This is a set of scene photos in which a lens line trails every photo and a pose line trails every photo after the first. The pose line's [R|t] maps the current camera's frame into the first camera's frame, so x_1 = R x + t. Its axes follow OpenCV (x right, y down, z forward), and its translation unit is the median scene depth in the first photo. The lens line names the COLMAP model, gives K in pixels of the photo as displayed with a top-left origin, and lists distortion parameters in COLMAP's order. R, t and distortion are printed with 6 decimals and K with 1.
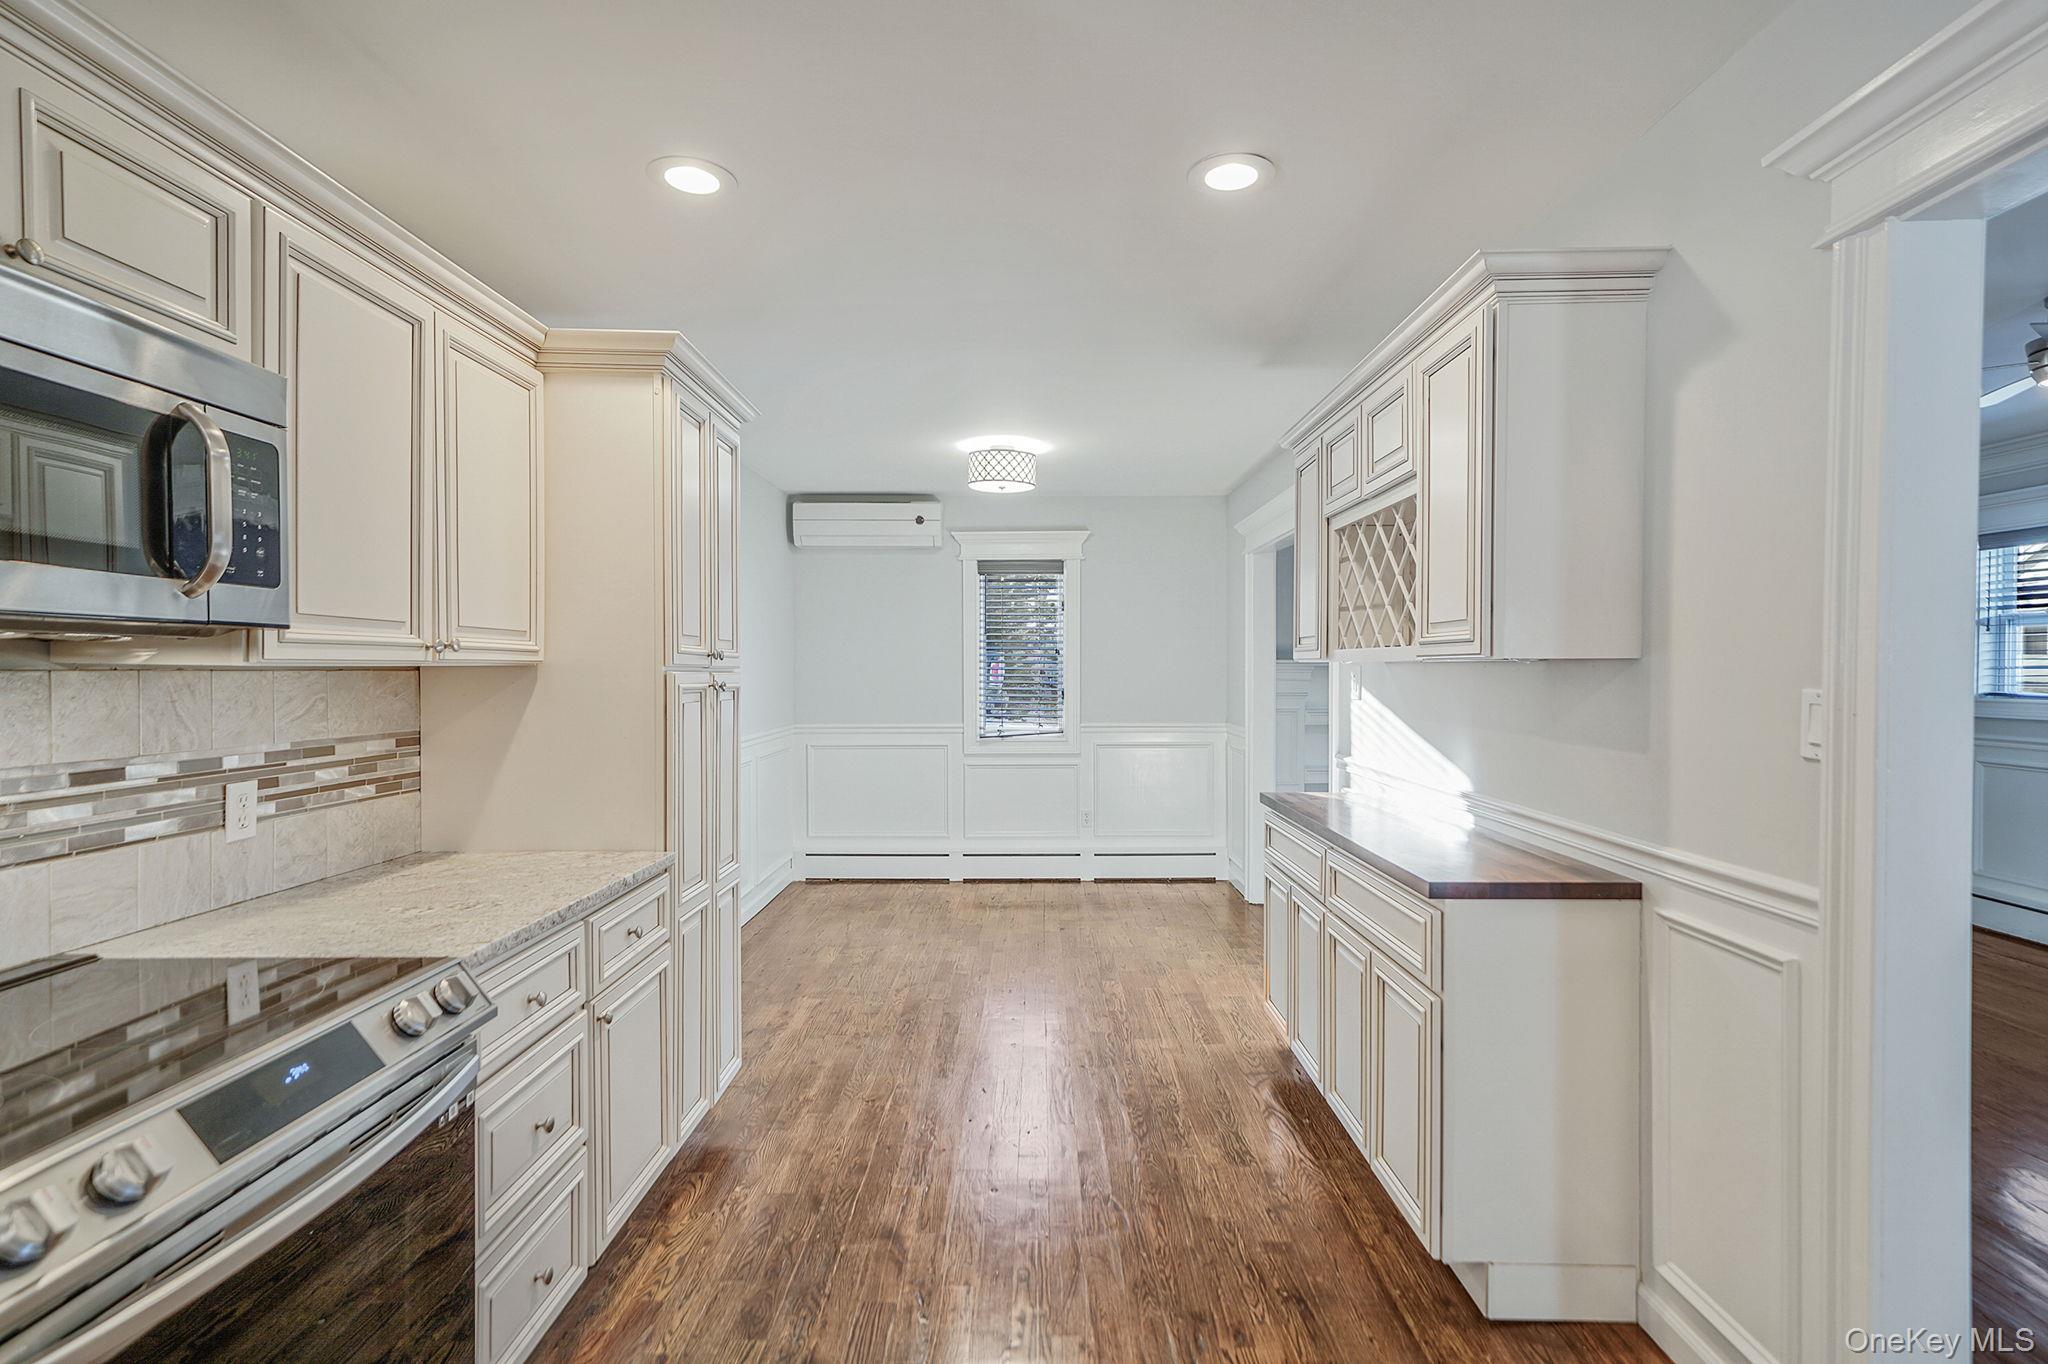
lens RADIAL K [[973.6, 0, 1024.0], [0, 973.6, 682.0], [0, 0, 1]] dist [0.001355, 0.000191]
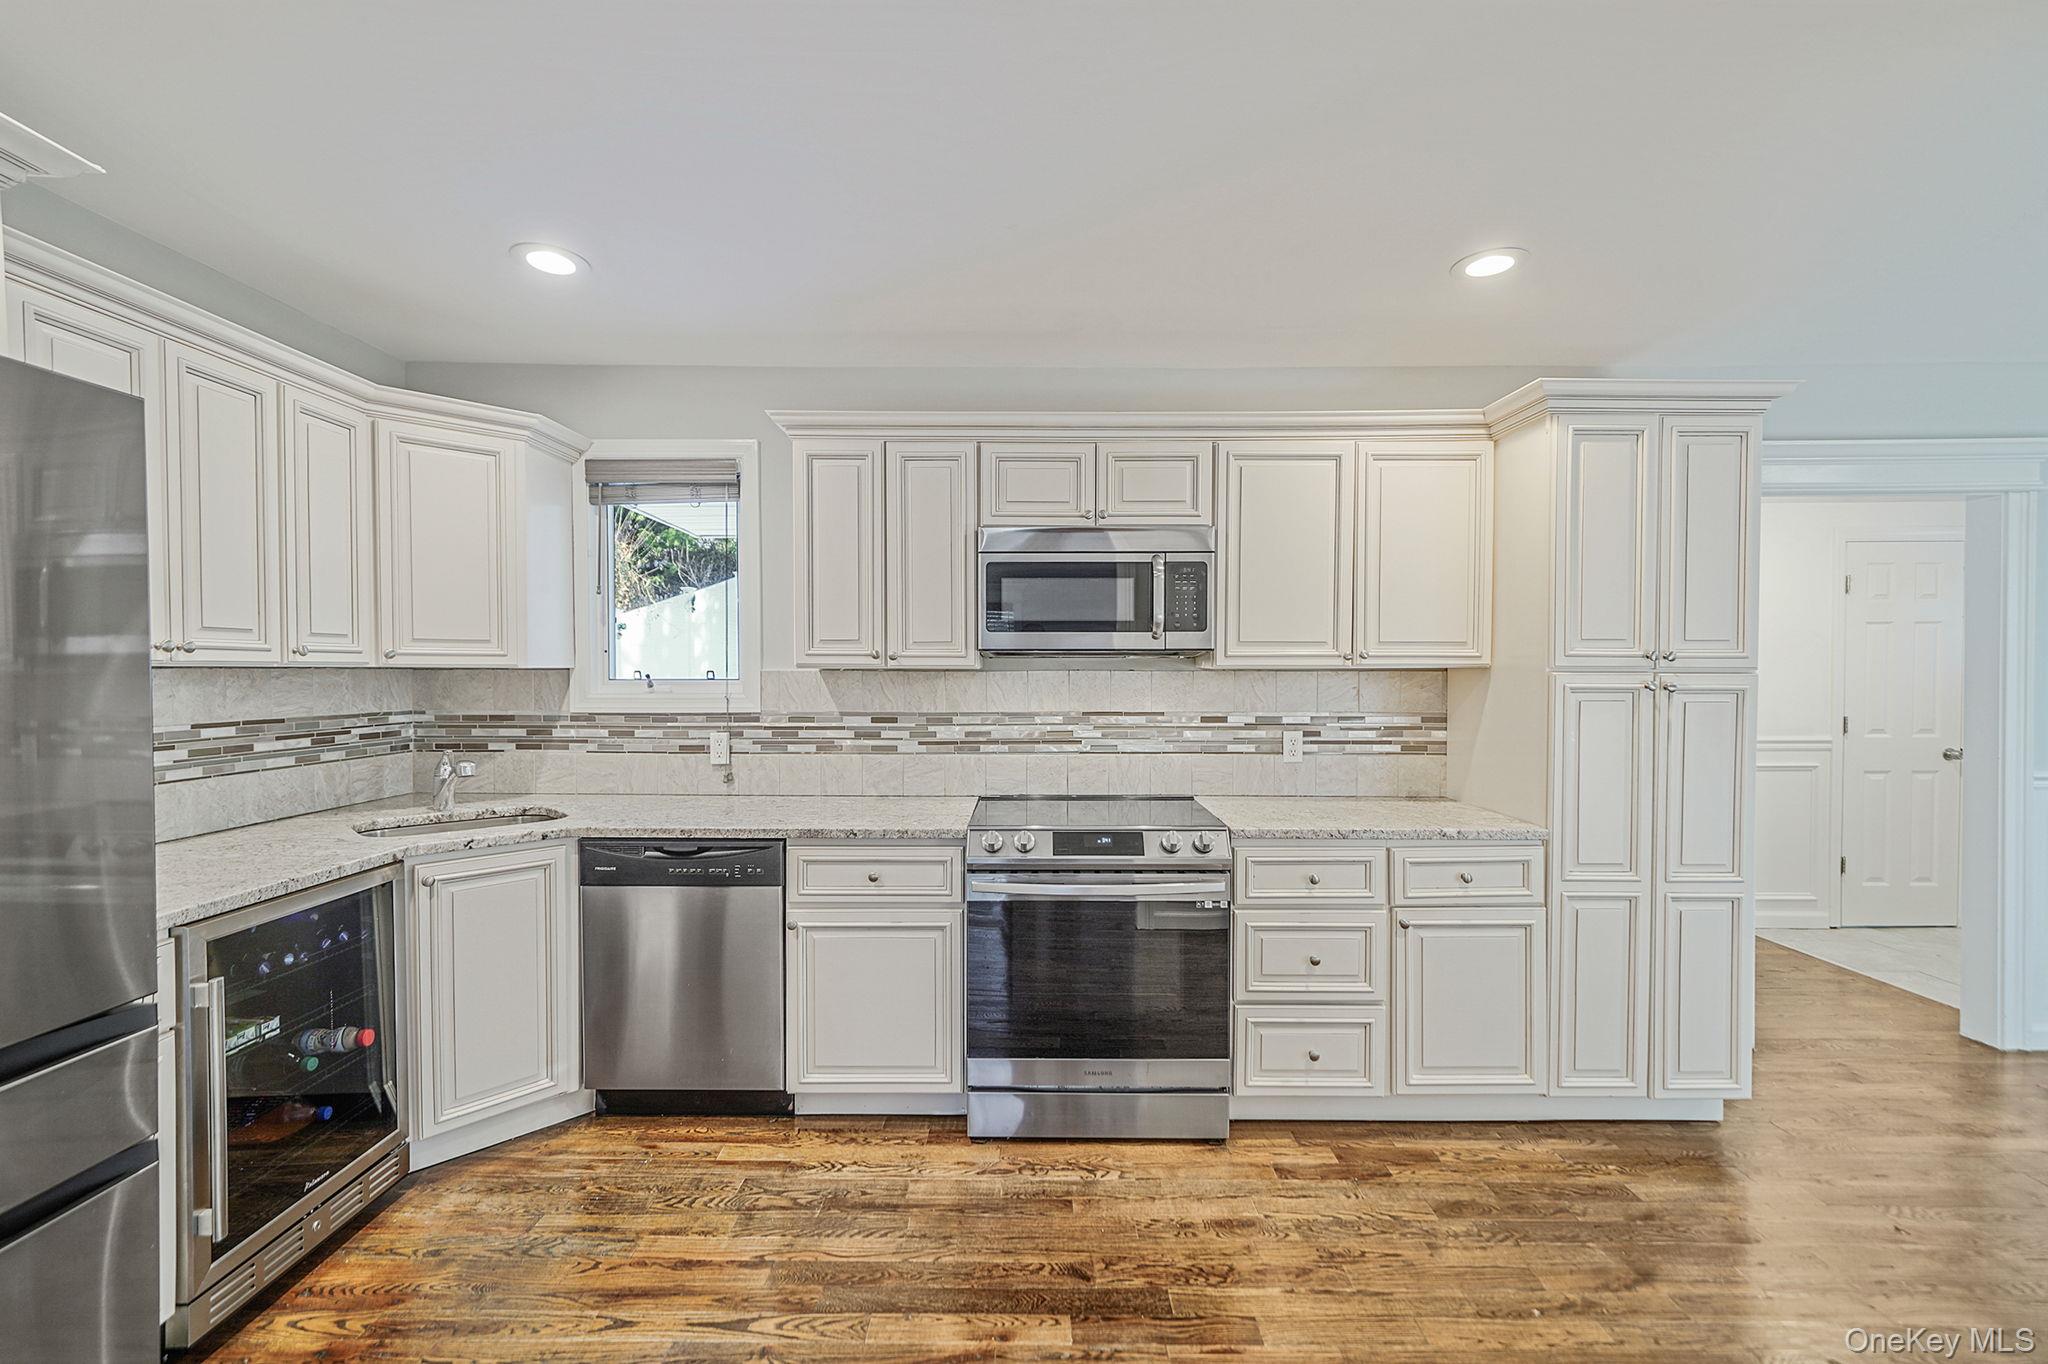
lens RADIAL K [[876.1, 0, 1027.1], [0, 876.1, 674.8], [0, 0, 1]] dist [-0.001243, -0.000158]
pose [[0.004099, 0.007318, -0.999965, 0.839504], [-0.012514, 0.999895, 0.007266, -0.009937], [0.999913, 0.012484, 0.004190, 0.476860]]
